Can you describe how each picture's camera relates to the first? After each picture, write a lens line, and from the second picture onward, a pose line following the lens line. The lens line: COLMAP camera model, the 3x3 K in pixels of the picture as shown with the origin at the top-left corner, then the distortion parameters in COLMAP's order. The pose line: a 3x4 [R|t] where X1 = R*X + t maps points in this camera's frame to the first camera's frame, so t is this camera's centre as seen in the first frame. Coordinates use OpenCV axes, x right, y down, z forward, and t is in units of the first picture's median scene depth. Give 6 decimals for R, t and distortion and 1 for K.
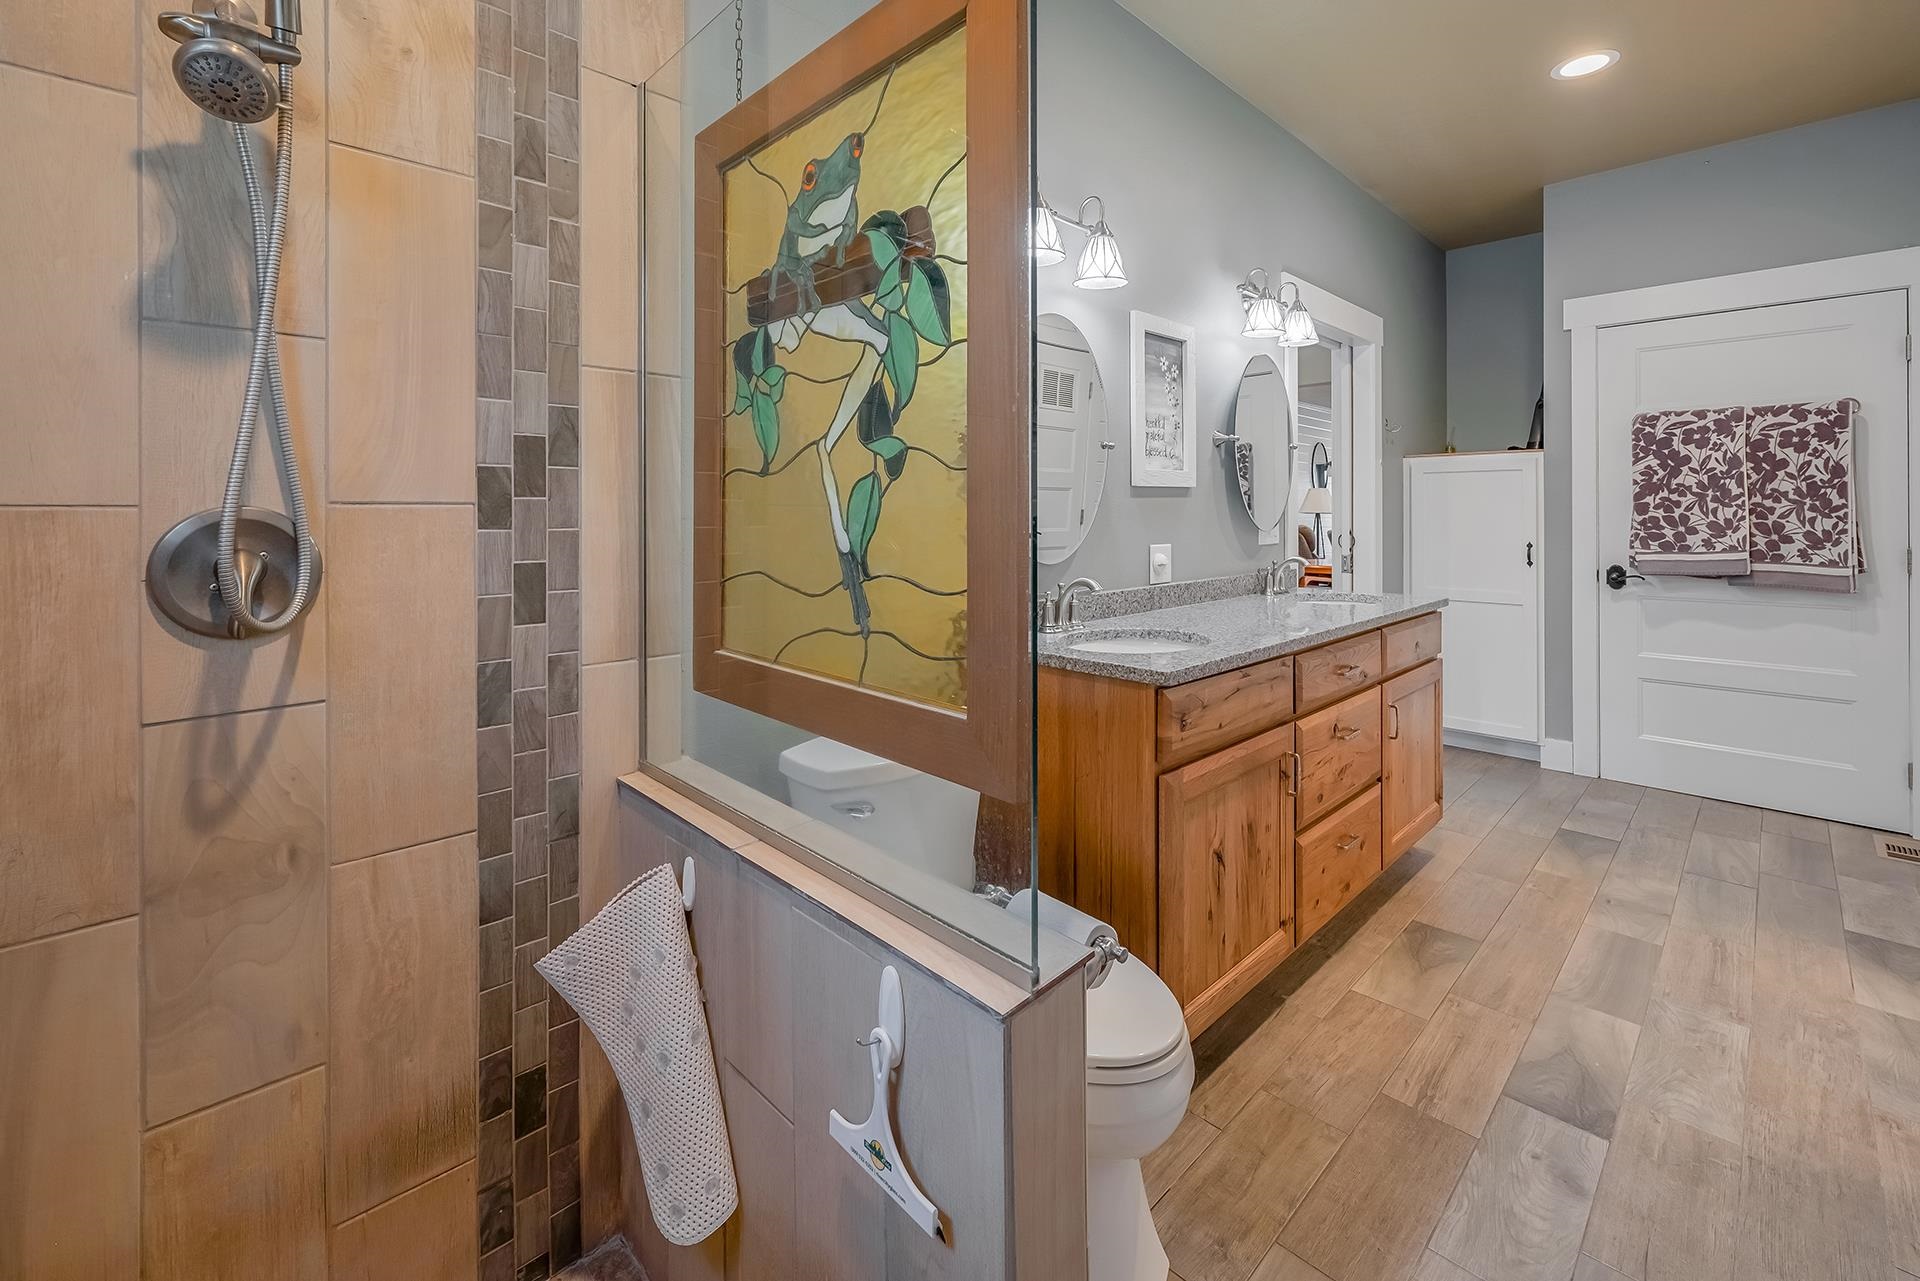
lens RADIAL K [[791.3, 0, 973.4], [0, 791.3, 513.4], [0, 0, 1]] dist [-0.000669, 0.000116]
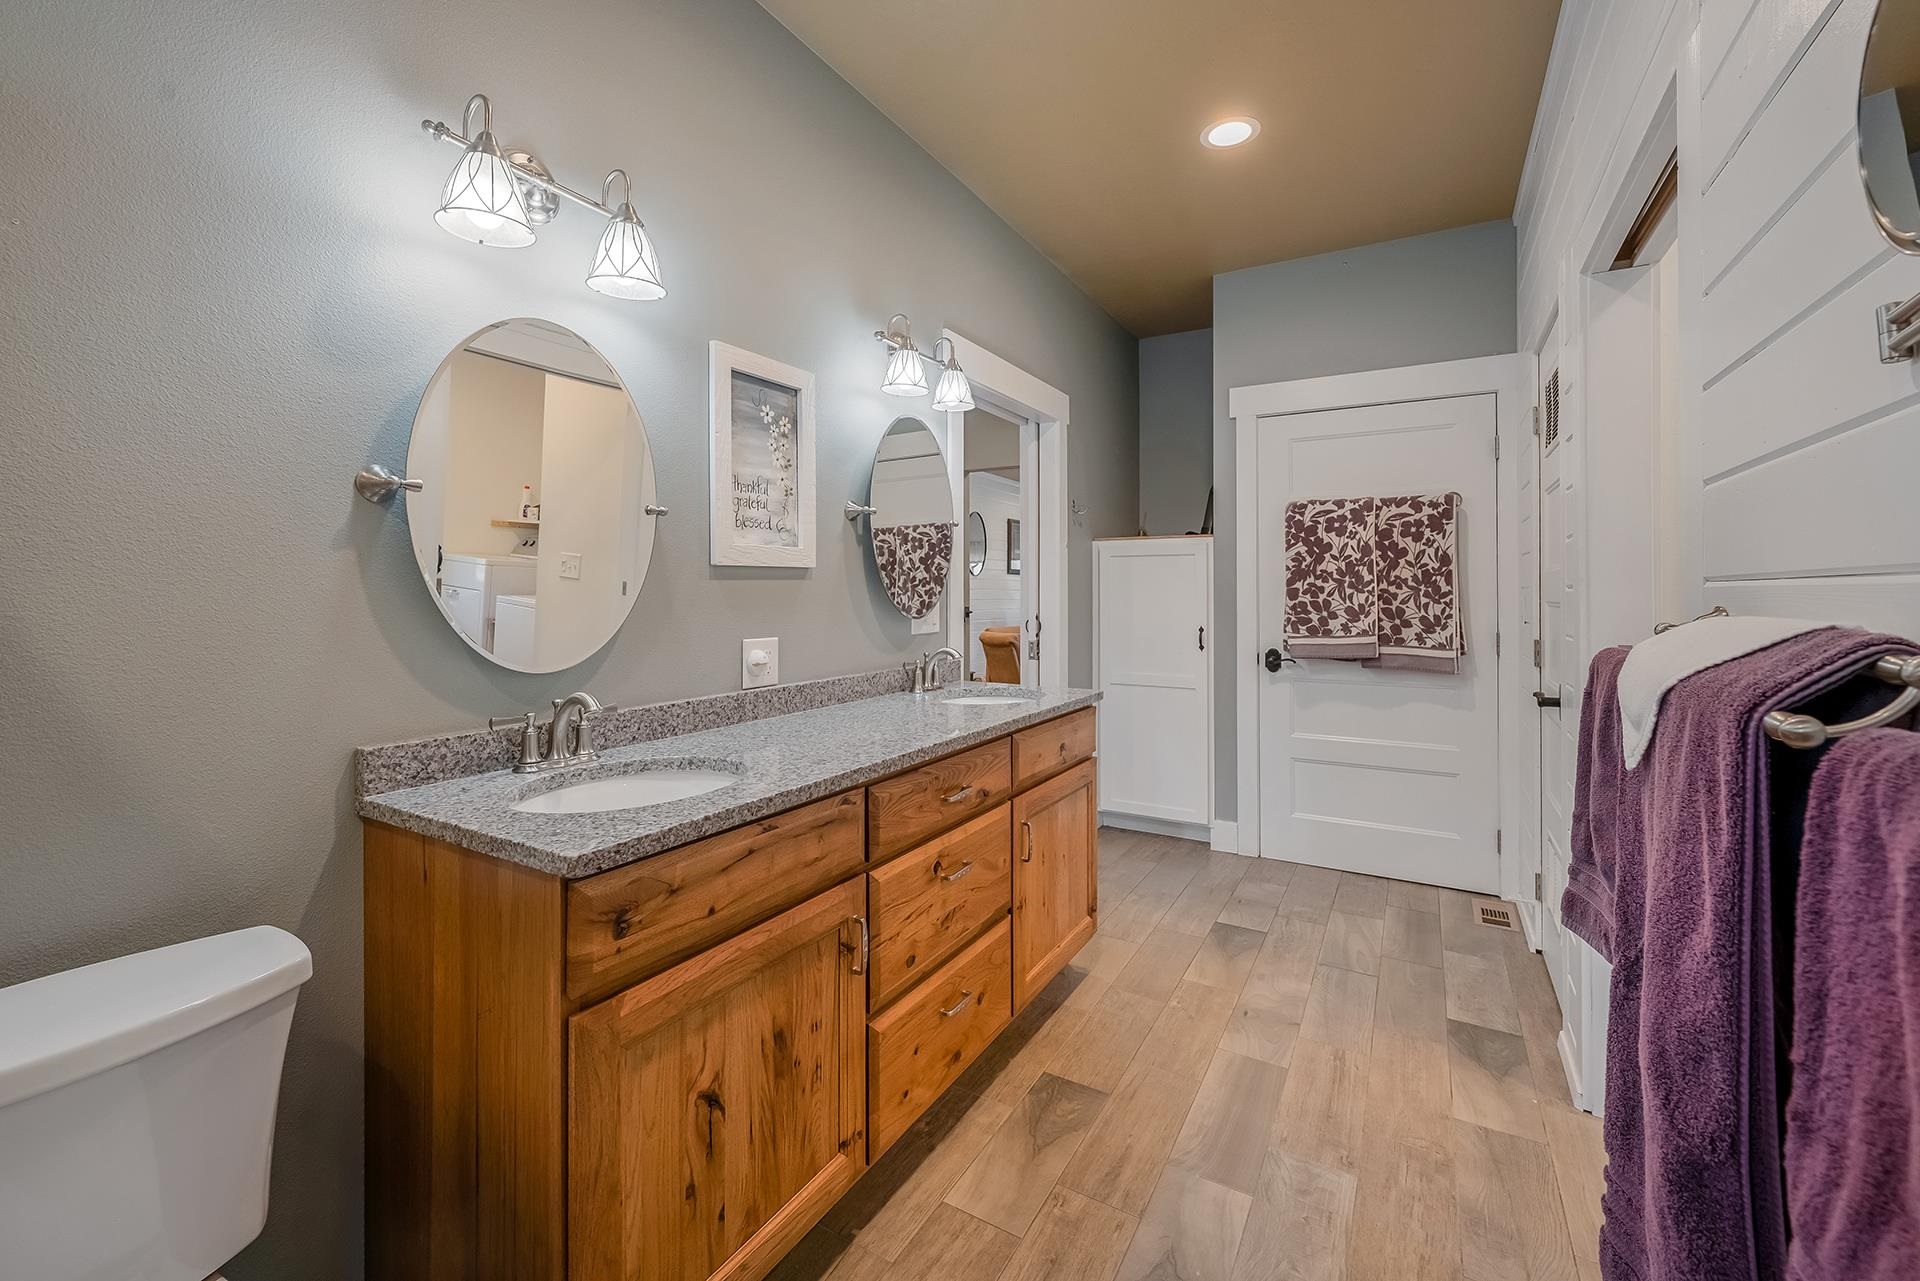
lens RADIAL K [[791.3, 0, 944.2], [0, 791.3, 584.8], [0, 0, 1]] dist [-0.000669, 0.000116]
pose [[0.967176, 0.006962, 0.254014, 0.186649], [-0.004453, 0.999935, -0.010453, -0.006464], [-0.254070, 0.008978, 0.967144, 0.154466]]
